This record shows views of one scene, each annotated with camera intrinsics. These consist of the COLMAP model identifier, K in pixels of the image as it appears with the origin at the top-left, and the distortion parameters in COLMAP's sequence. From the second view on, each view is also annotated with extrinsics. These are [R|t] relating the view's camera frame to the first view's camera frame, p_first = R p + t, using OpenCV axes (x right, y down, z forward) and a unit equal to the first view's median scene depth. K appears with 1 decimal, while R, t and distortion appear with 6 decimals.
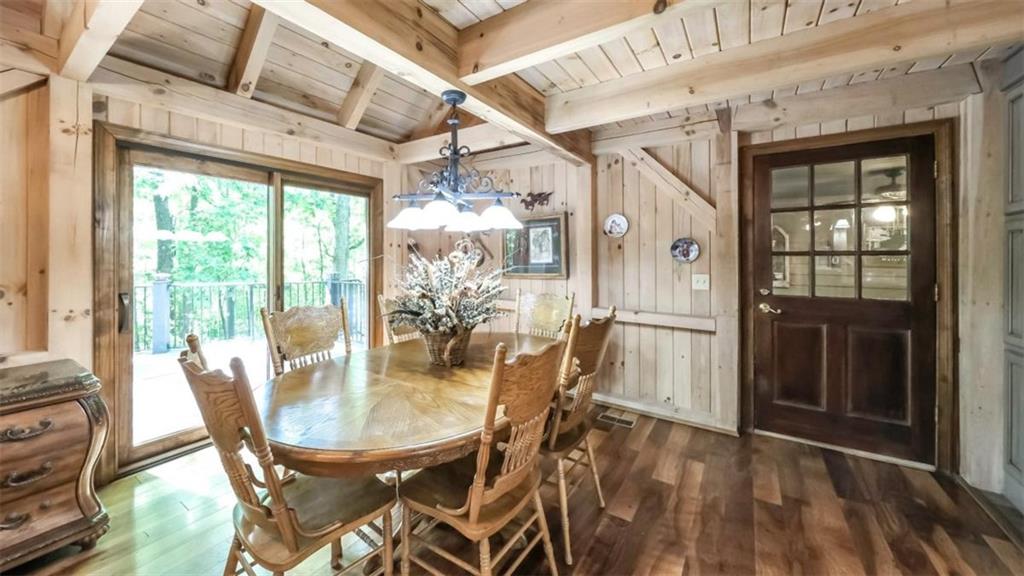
lens RADIAL K [[360.0, 0, 509.1], [0, 360.0, 252.9], [0, 0, 1]] dist [-0.001459, -0.000221]
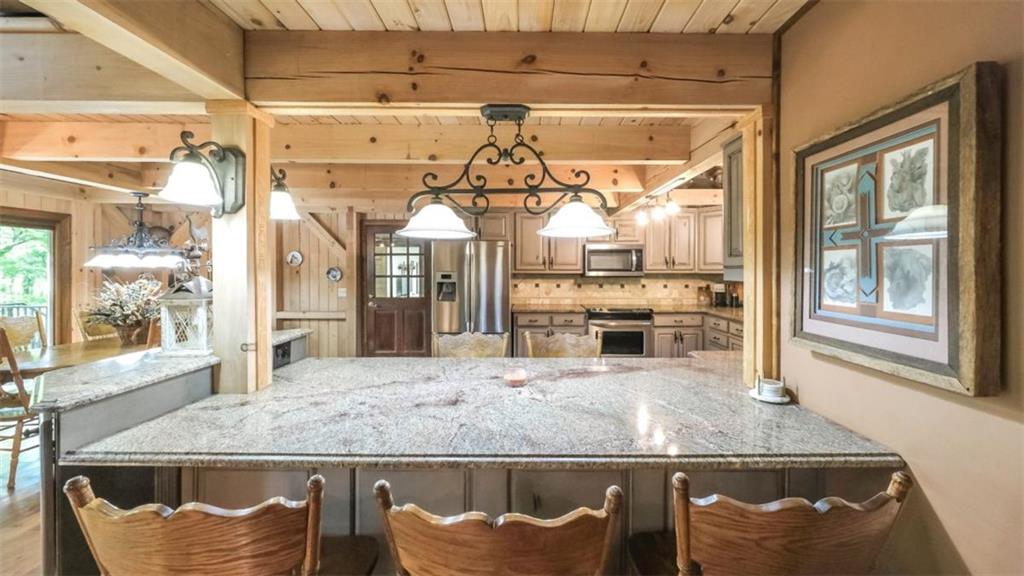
lens RADIAL K [[360.0, 0, 518.8], [0, 360.0, 268.4], [0, 0, 1]] dist [-0.001459, -0.000221]
pose [[0.833889, 0.002047, 0.551929, 0.301378], [-0.003545, 0.999992, 0.001646, -0.048571], [-0.551921, -0.003329, 0.833890, -1.067489]]
